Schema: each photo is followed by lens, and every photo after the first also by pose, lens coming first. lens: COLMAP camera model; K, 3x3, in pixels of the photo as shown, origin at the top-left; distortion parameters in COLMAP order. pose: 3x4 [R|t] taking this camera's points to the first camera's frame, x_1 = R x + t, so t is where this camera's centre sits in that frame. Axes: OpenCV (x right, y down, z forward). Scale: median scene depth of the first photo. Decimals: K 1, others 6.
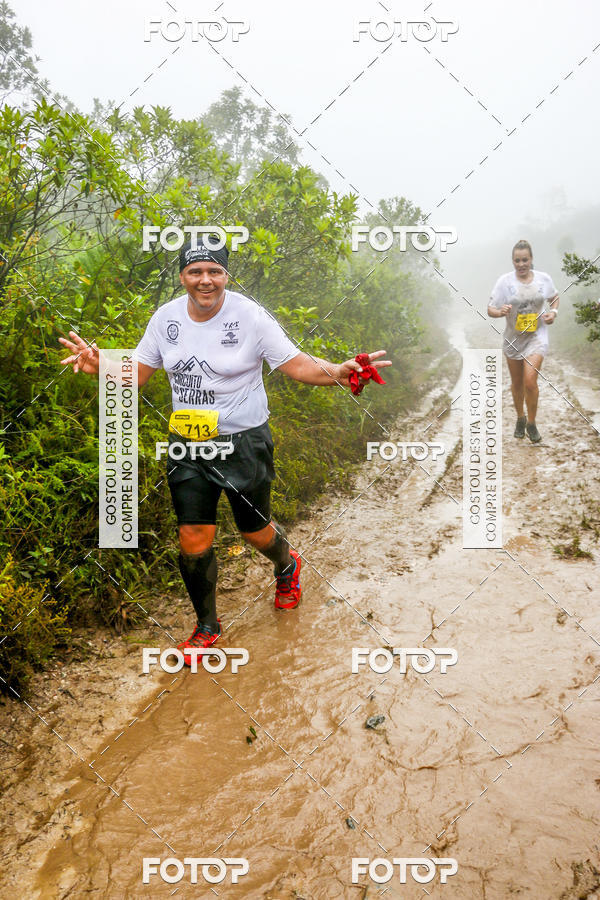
lens RADIAL K [[821.6, 0, 306.3], [0, 821.6, 448.6], [0, 0, 1]] dist [-0.152287, 0.205592]
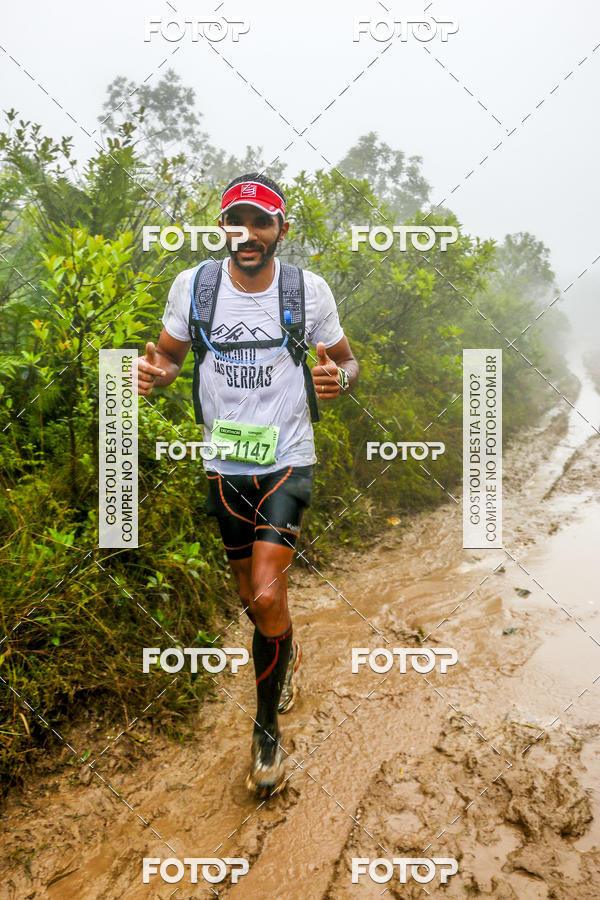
lens RADIAL K [[822.5, 0, 300.6], [0, 822.5, 450.1], [0, 0, 1]] dist [-0.161367, 0.216616]
pose [[0.989670, 0.025506, -0.141078, -0.041843], [-0.029613, 0.999194, -0.027086, 0.042749], [0.140274, 0.030984, 0.989628, -0.213642]]
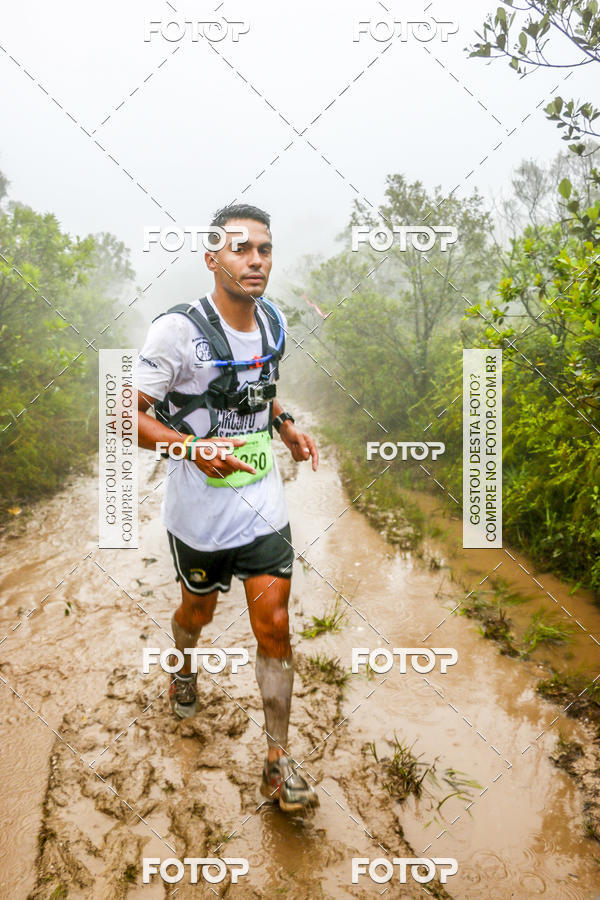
lens RADIAL K [[826.4, 0, 303.6], [0, 826.4, 436.5], [0, 0, 1]] dist [-0.150207, 0.185439]
pose [[0.930156, -0.031349, 0.365823, -0.101270], [0.048131, 0.998161, -0.036843, 0.060841], [-0.363996, 0.051877, 0.929955, -0.284997]]
